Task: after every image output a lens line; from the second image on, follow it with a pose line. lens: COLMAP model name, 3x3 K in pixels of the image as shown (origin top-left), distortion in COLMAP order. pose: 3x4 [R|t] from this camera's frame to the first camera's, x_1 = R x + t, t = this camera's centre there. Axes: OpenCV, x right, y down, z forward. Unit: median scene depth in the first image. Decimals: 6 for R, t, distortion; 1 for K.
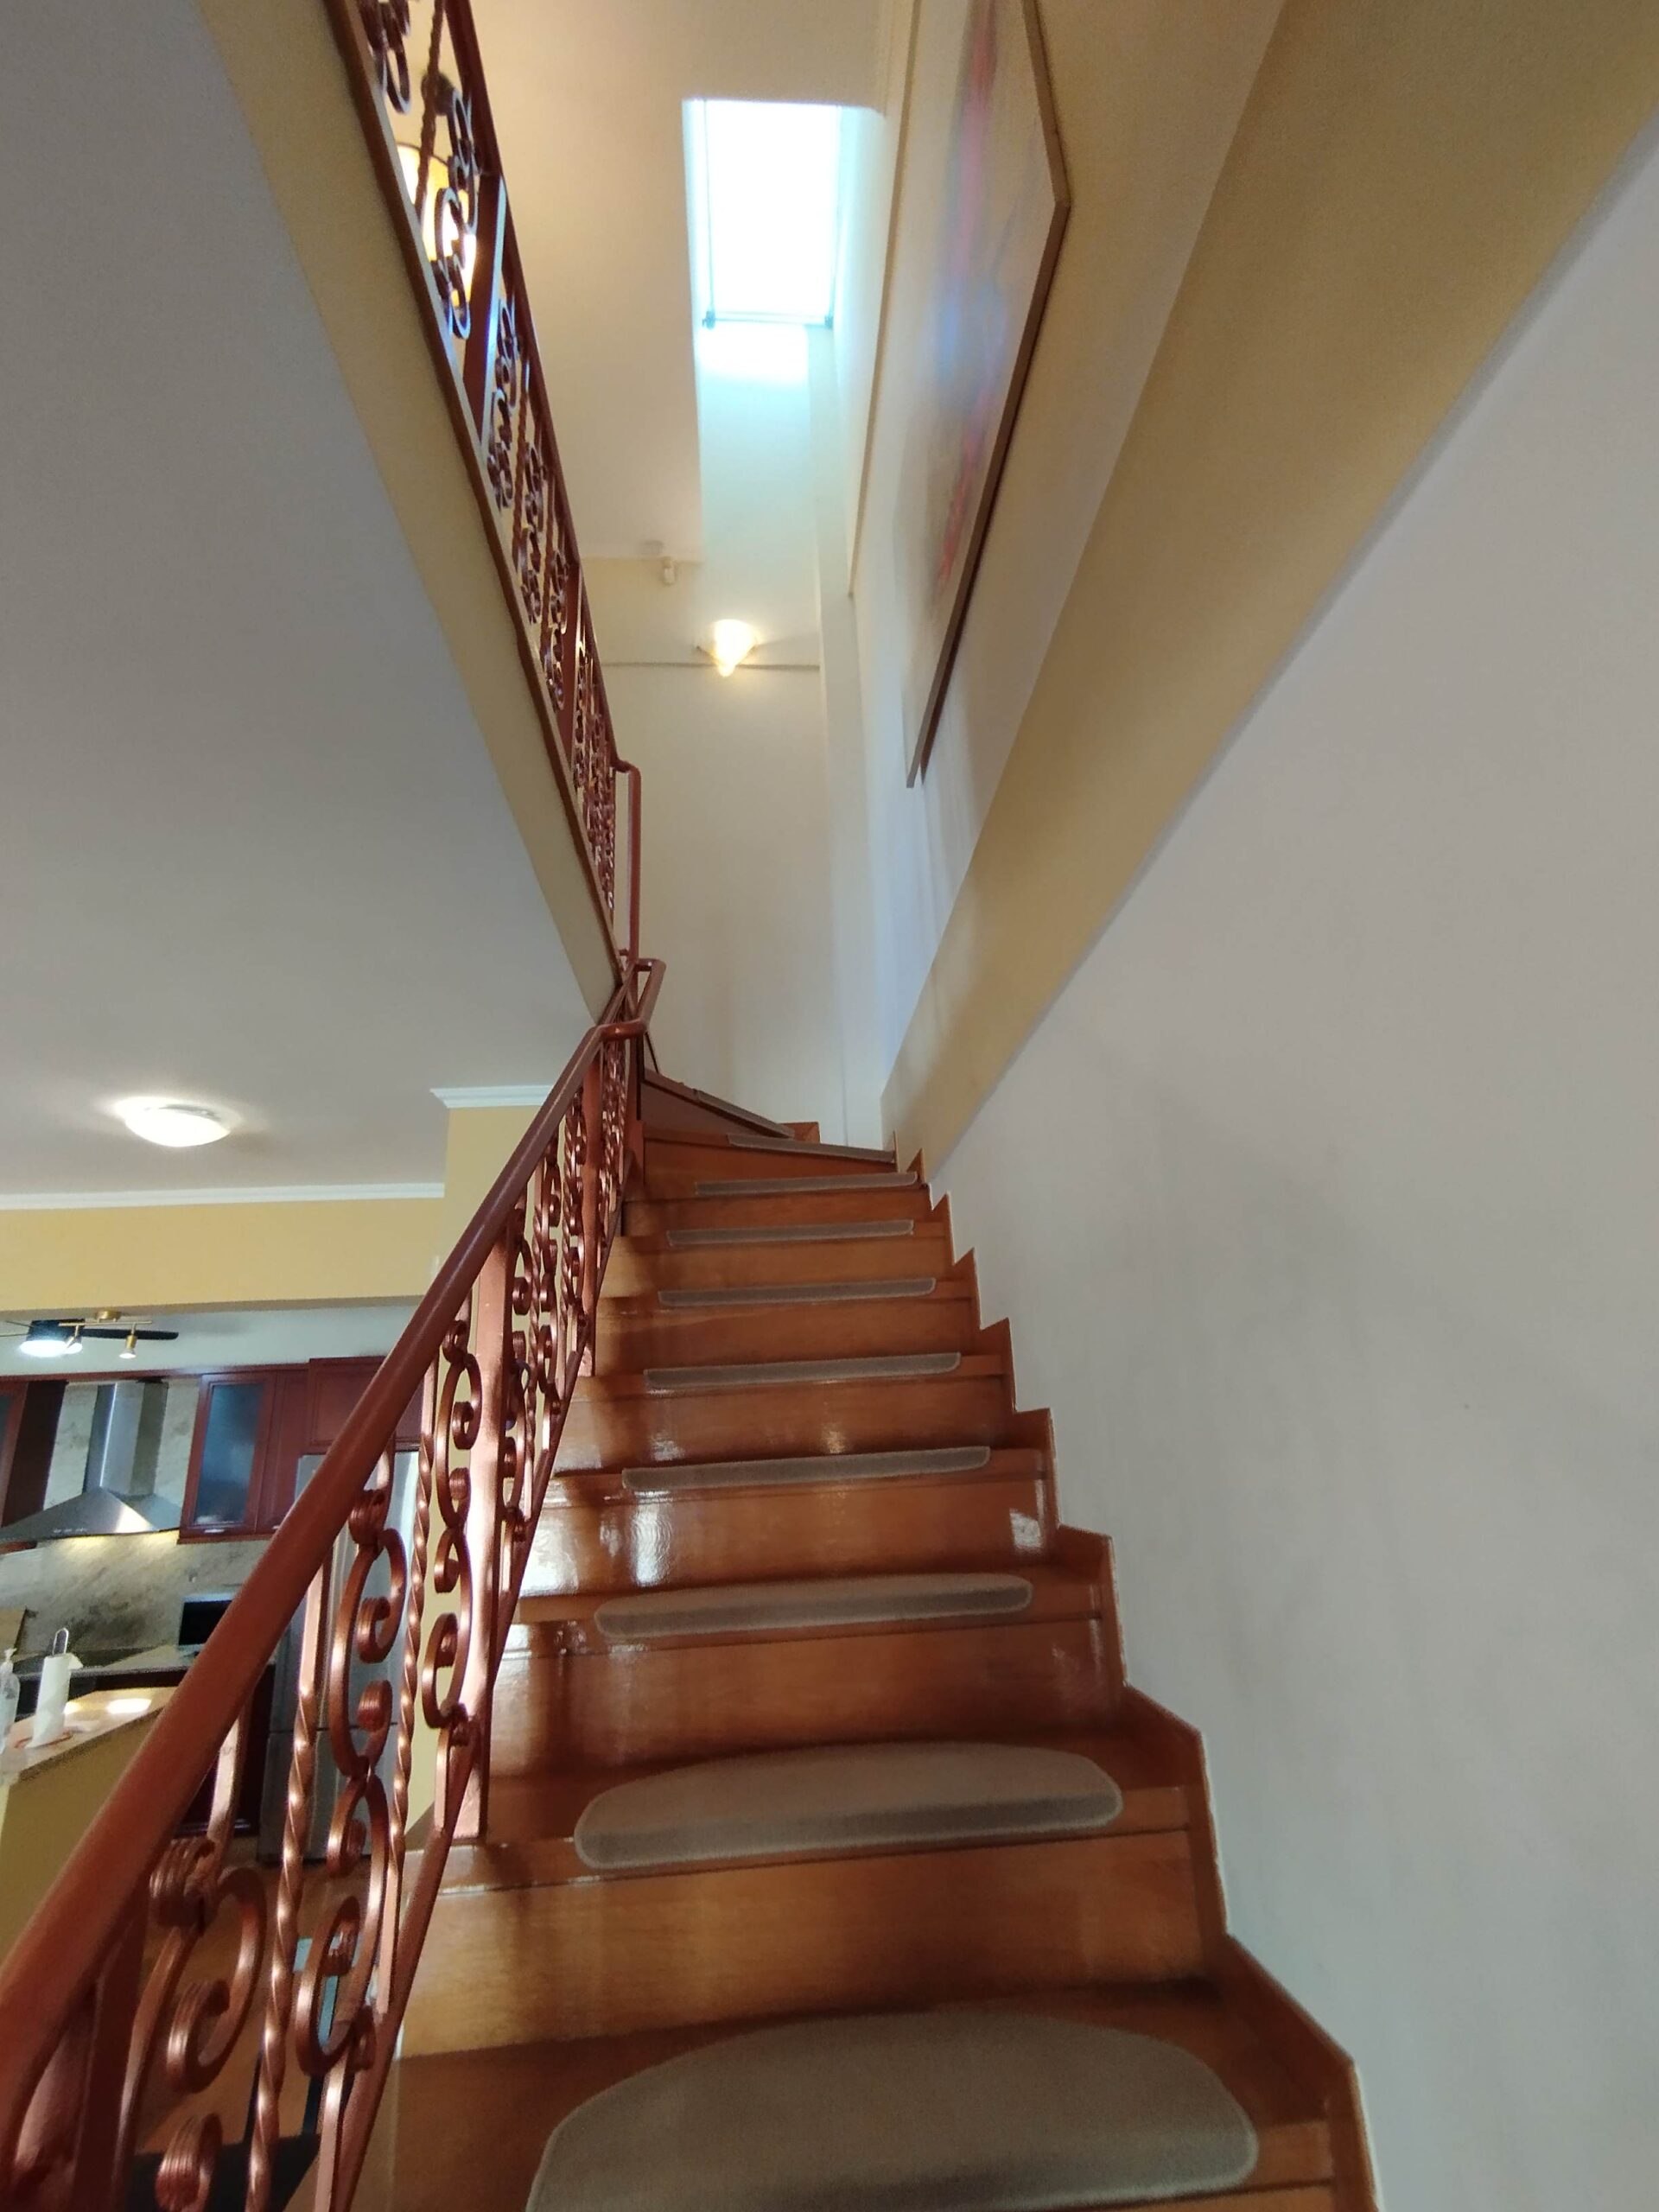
lens RADIAL K [[1002.8, 0, 829.5], [0, 1002.8, 1106.0], [0, 0, 1]] dist [-0.001540, 0.000123]
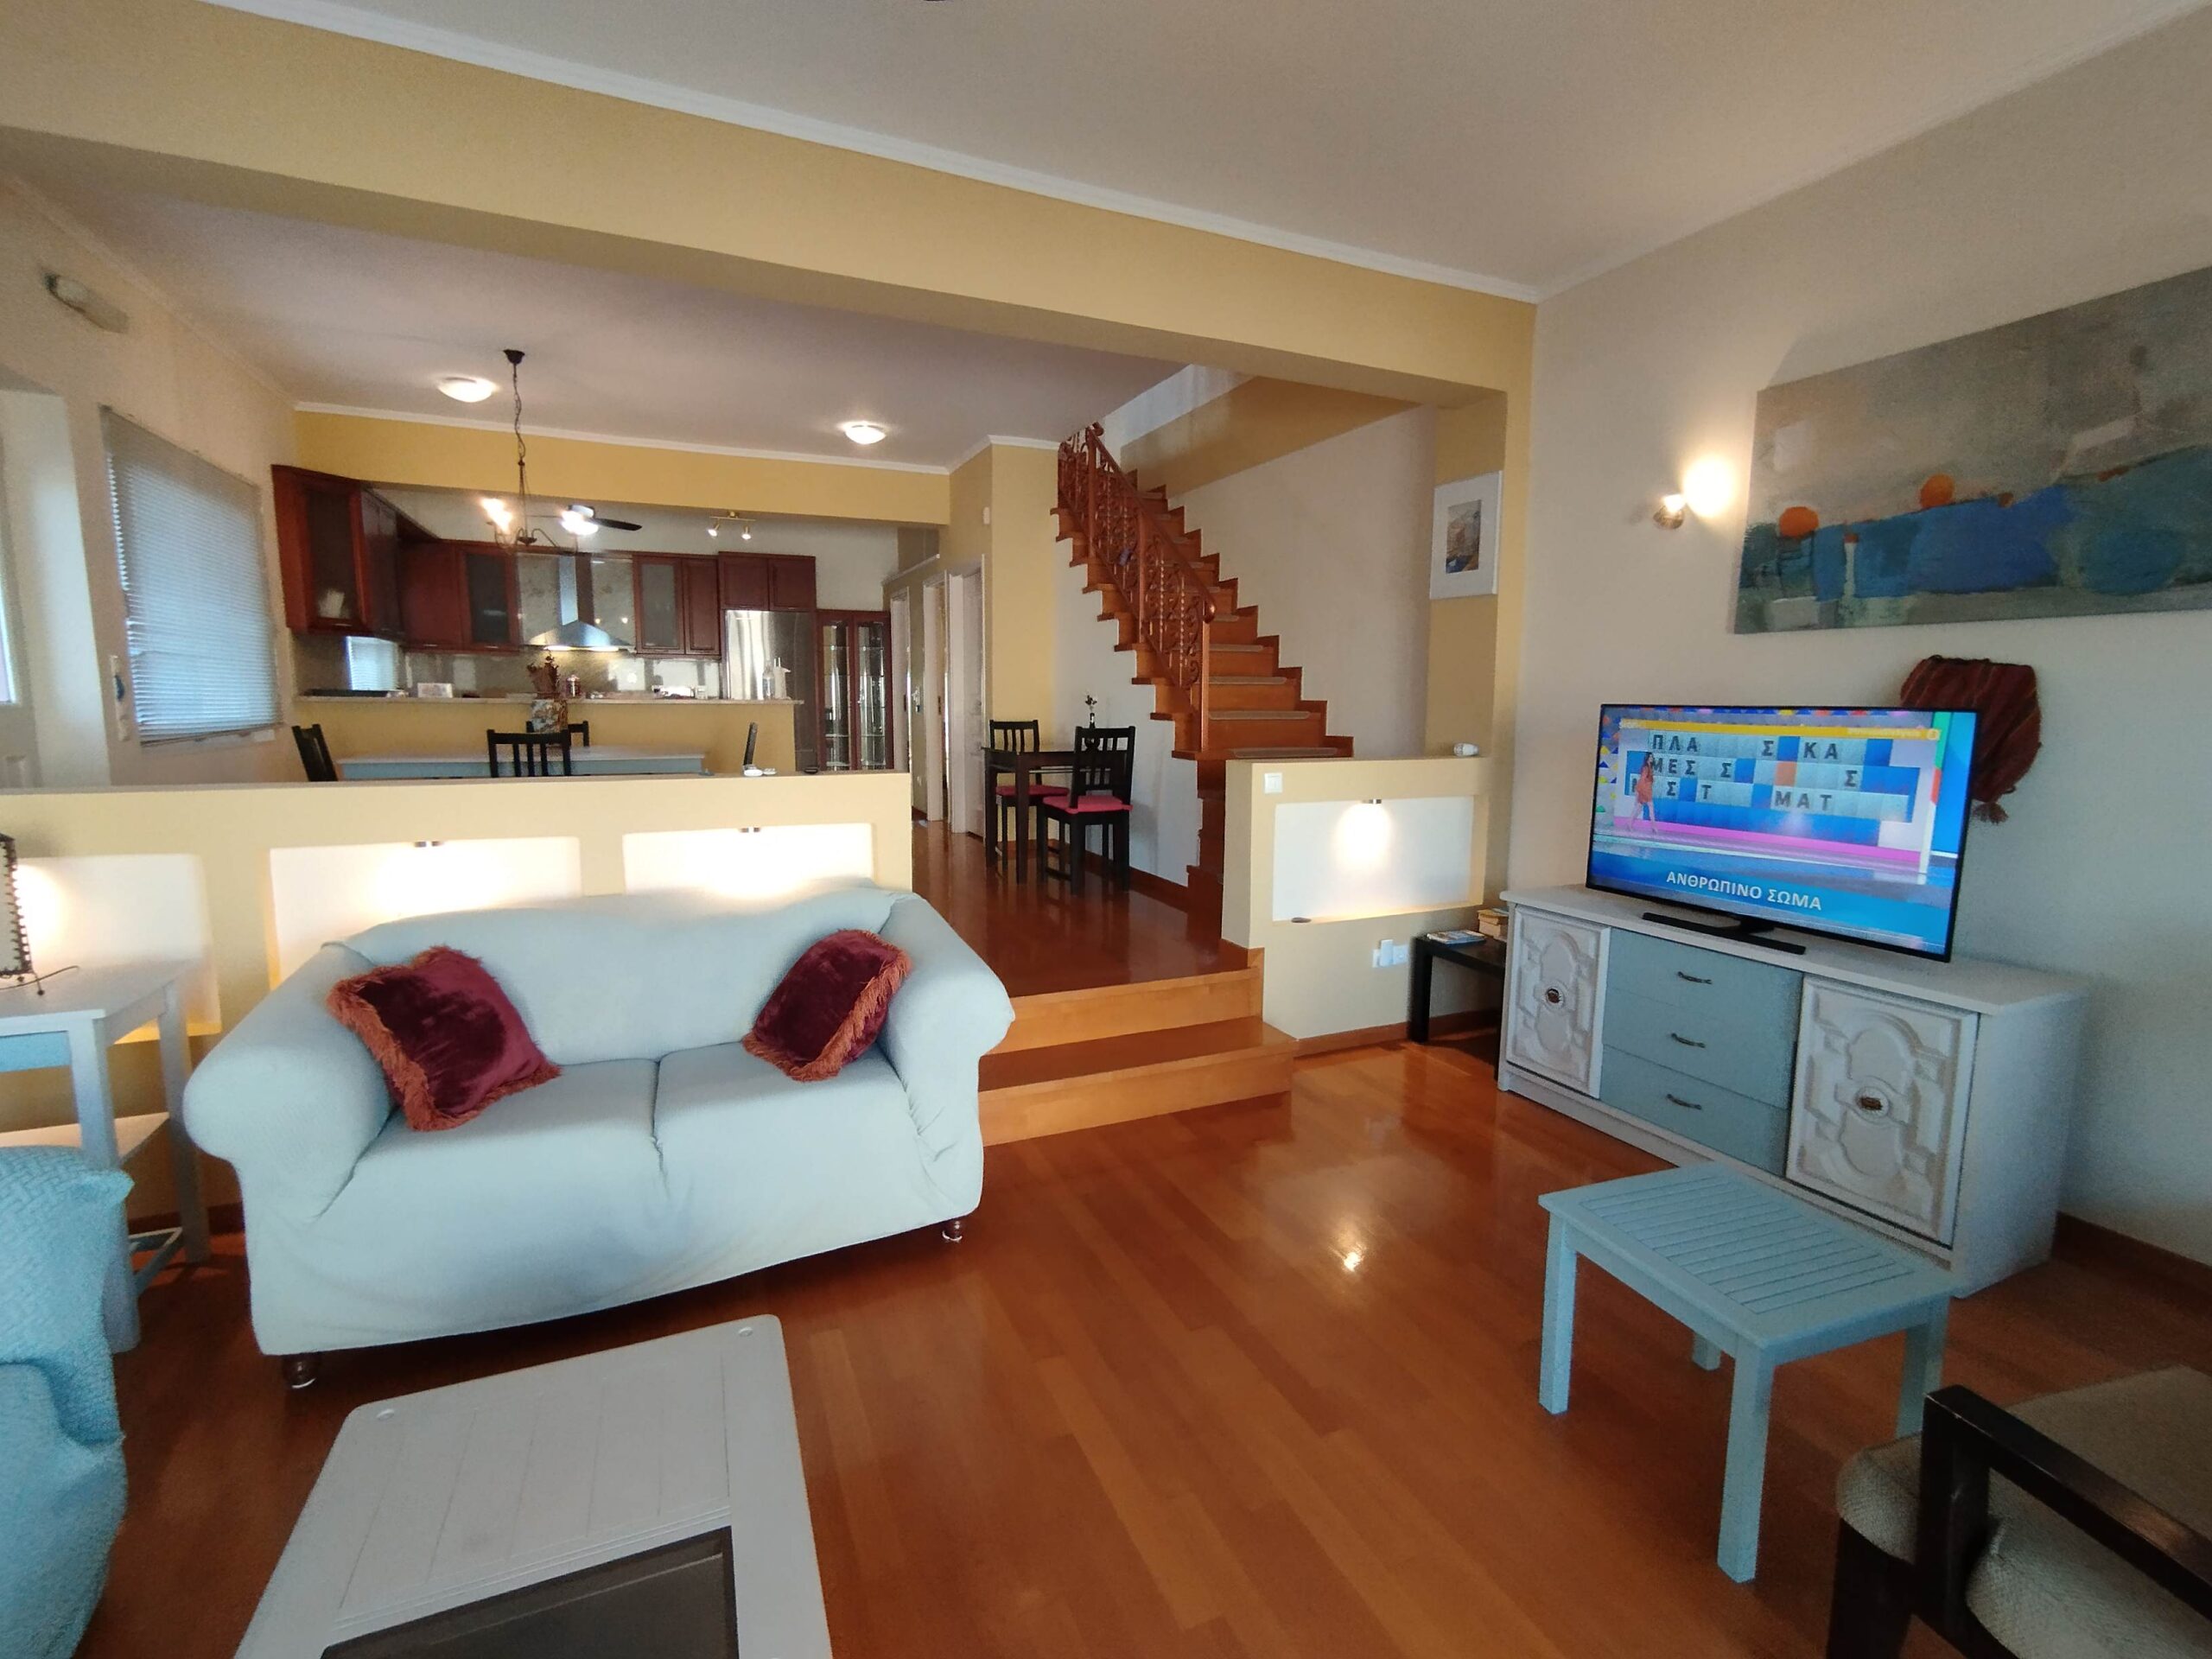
lens RADIAL K [[1002.8, 0, 1106.0], [0, 1002.8, 829.5], [0, 0, 1]] dist [-0.001540, 0.000123]
pose [[0.952097, 0.017394, 0.305302, -0.660268], [-0.145693, 0.903588, 0.402868, -0.131676], [-0.268860, -0.428050, 0.862837, -1.183494]]
